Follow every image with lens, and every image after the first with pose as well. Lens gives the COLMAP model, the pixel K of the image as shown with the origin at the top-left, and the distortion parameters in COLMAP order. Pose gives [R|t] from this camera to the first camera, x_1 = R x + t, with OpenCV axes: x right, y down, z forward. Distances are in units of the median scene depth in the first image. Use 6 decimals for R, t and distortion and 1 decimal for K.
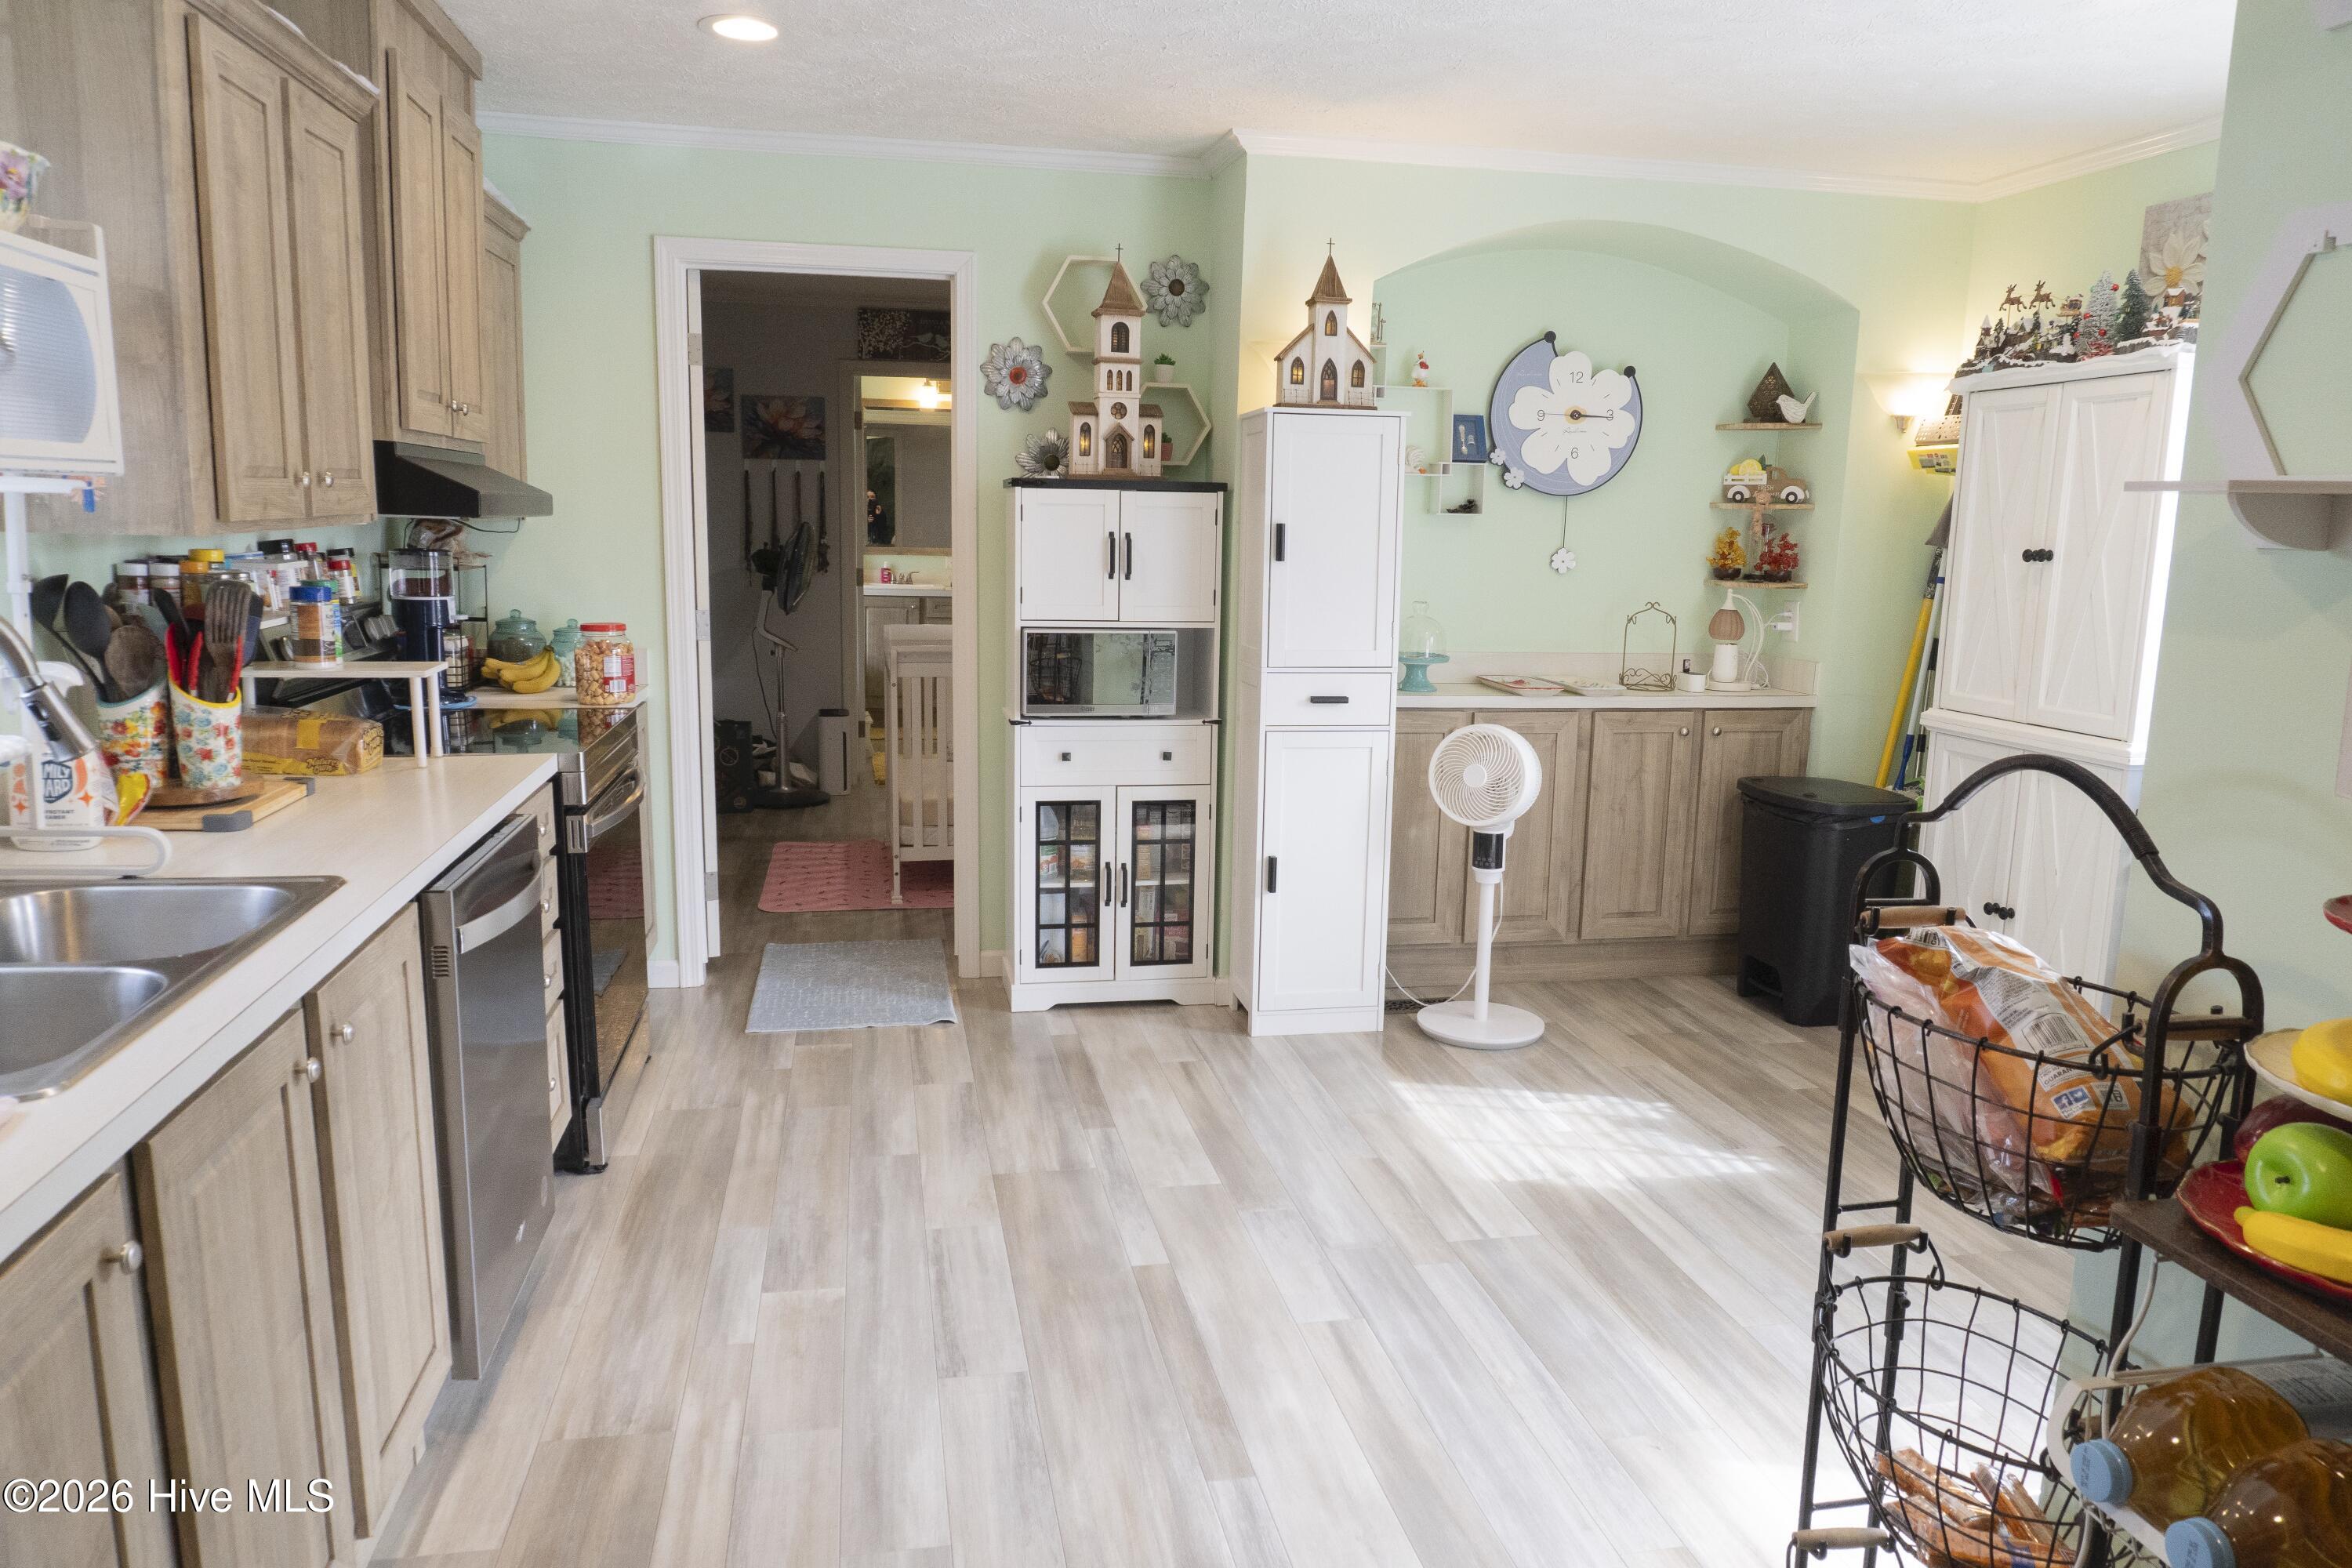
lens RADIAL K [[1586.9, 0, 1181.6], [0, 1586.9, 784.6], [0, 0, 1]] dist [-0.014065, -0.000841]
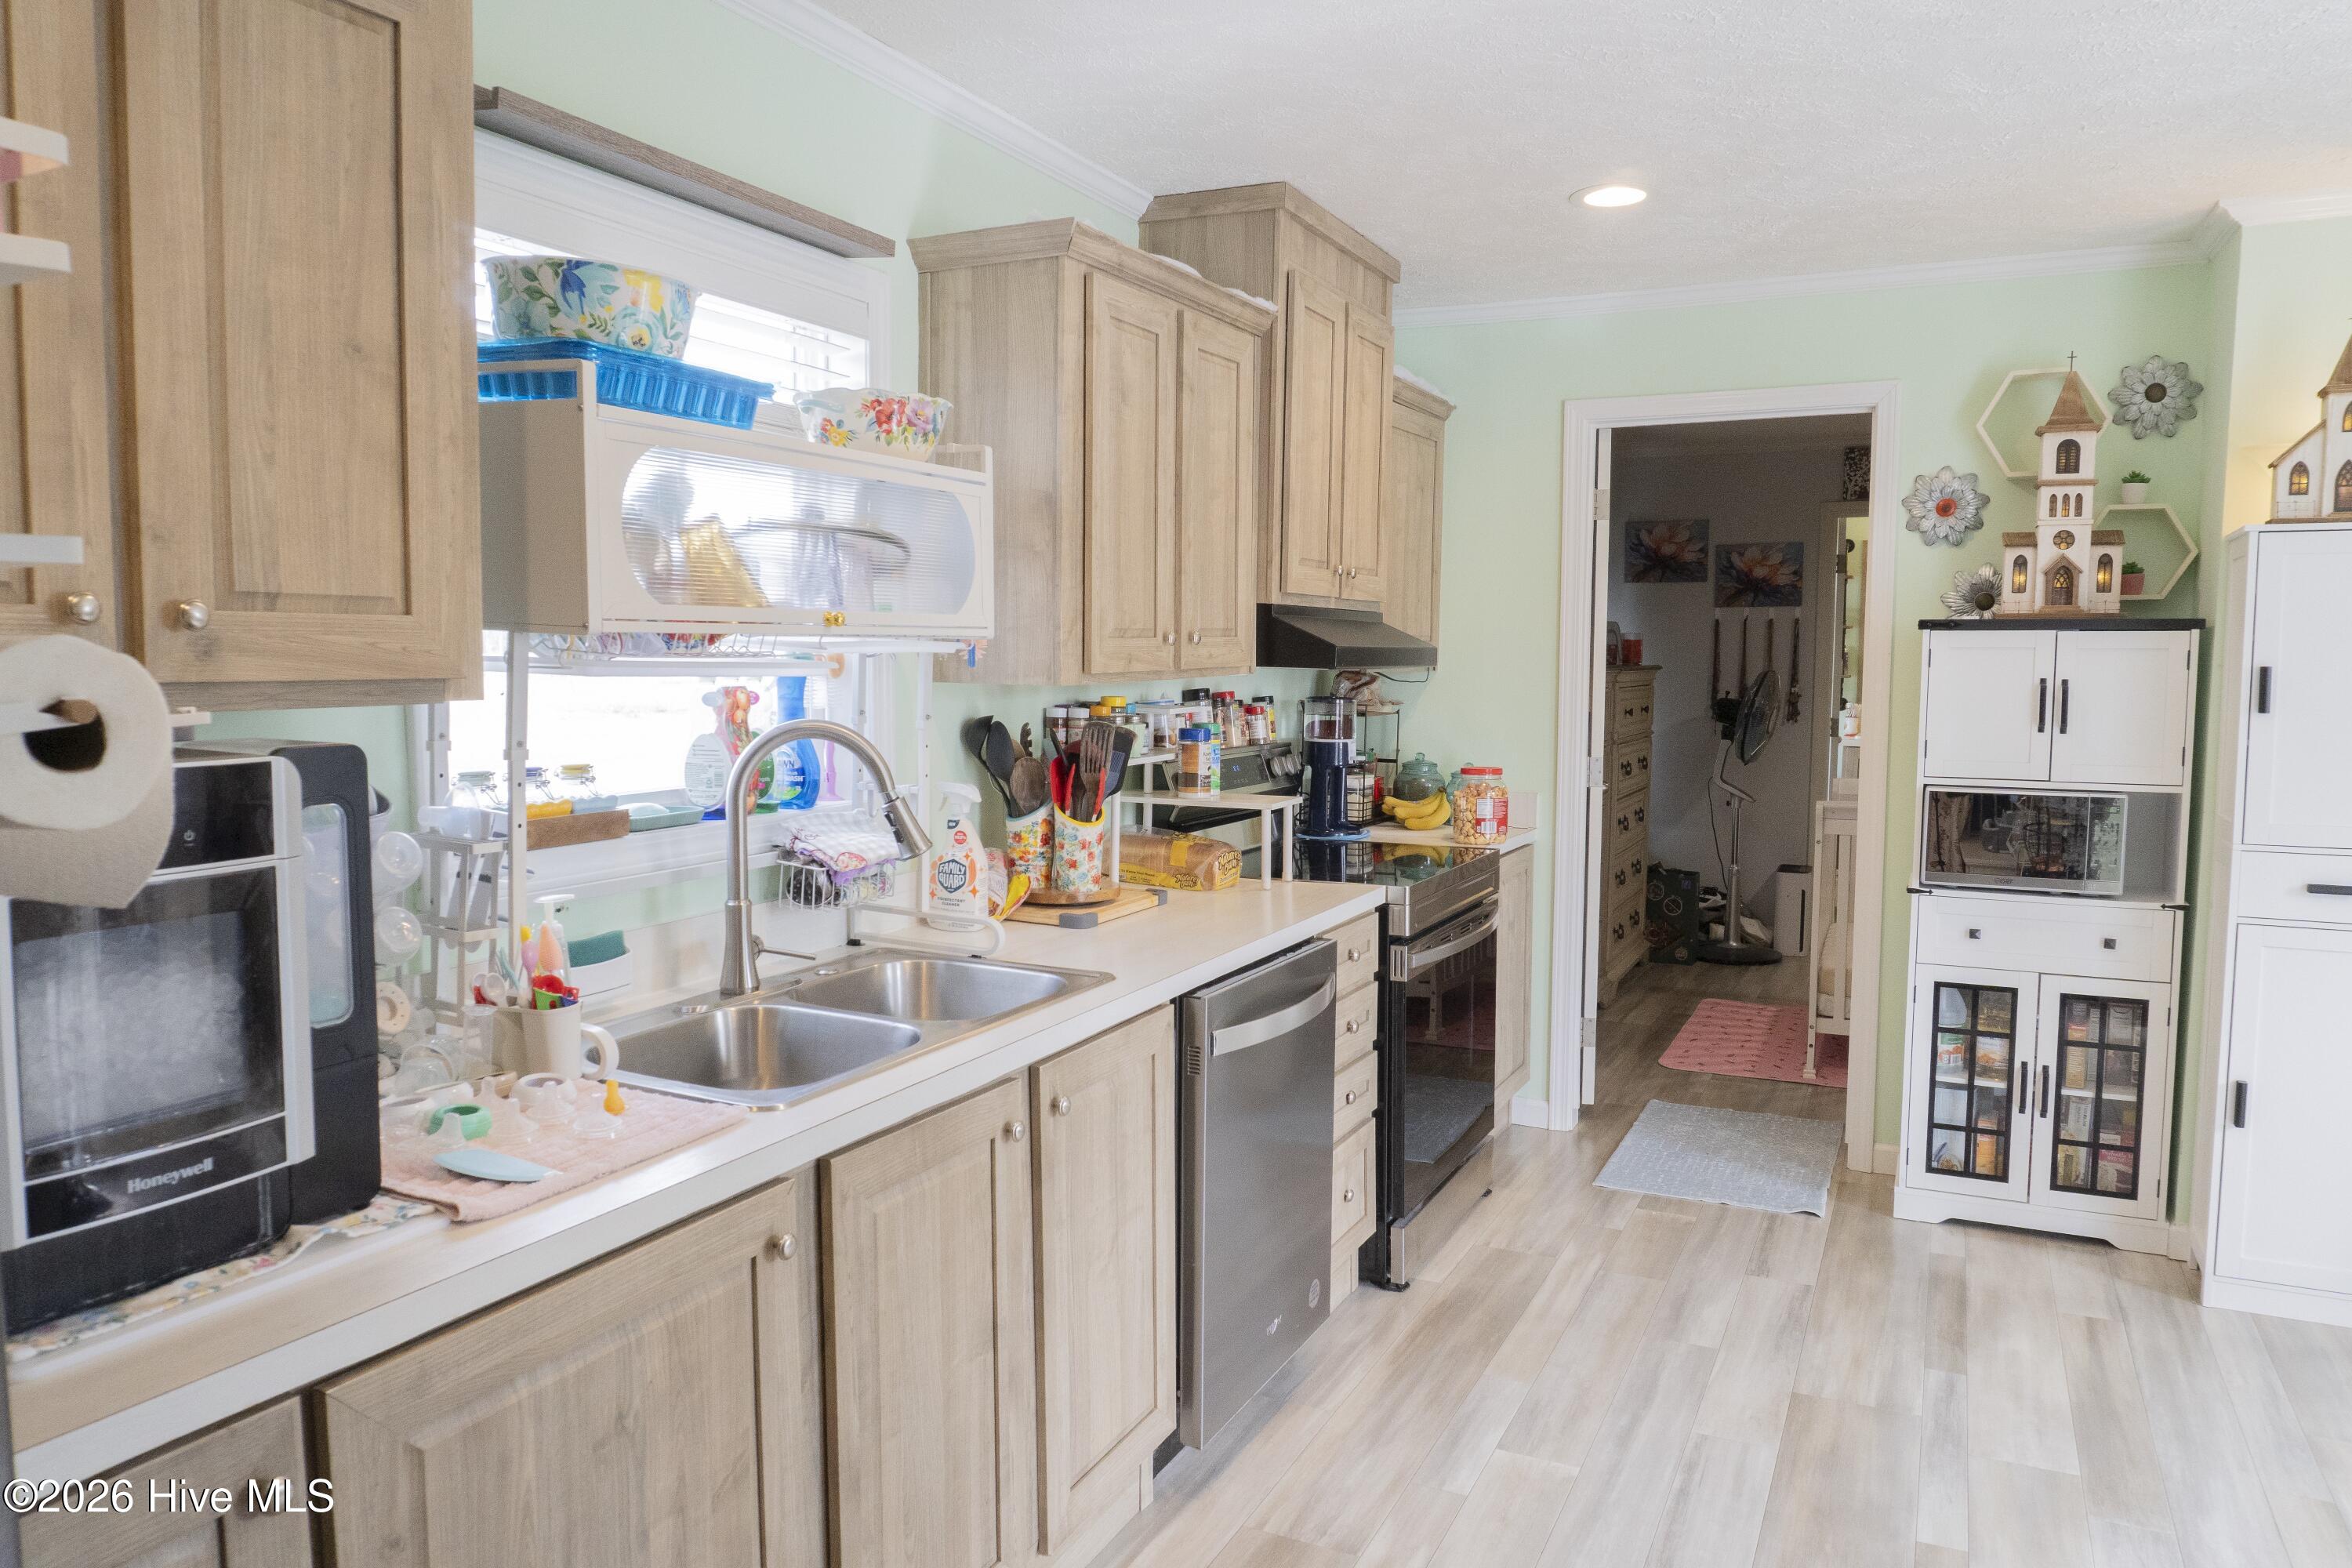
lens RADIAL K [[1586.9, 0, 1179.2], [0, 1586.9, 784.1], [0, 0, 1]] dist [-0.014065, -0.000841]
pose [[0.797342, 0.032420, -0.602656, 0.117779], [-0.088639, 0.994018, -0.063800, -0.006014], [0.596983, 0.104289, 0.795447, 0.045807]]
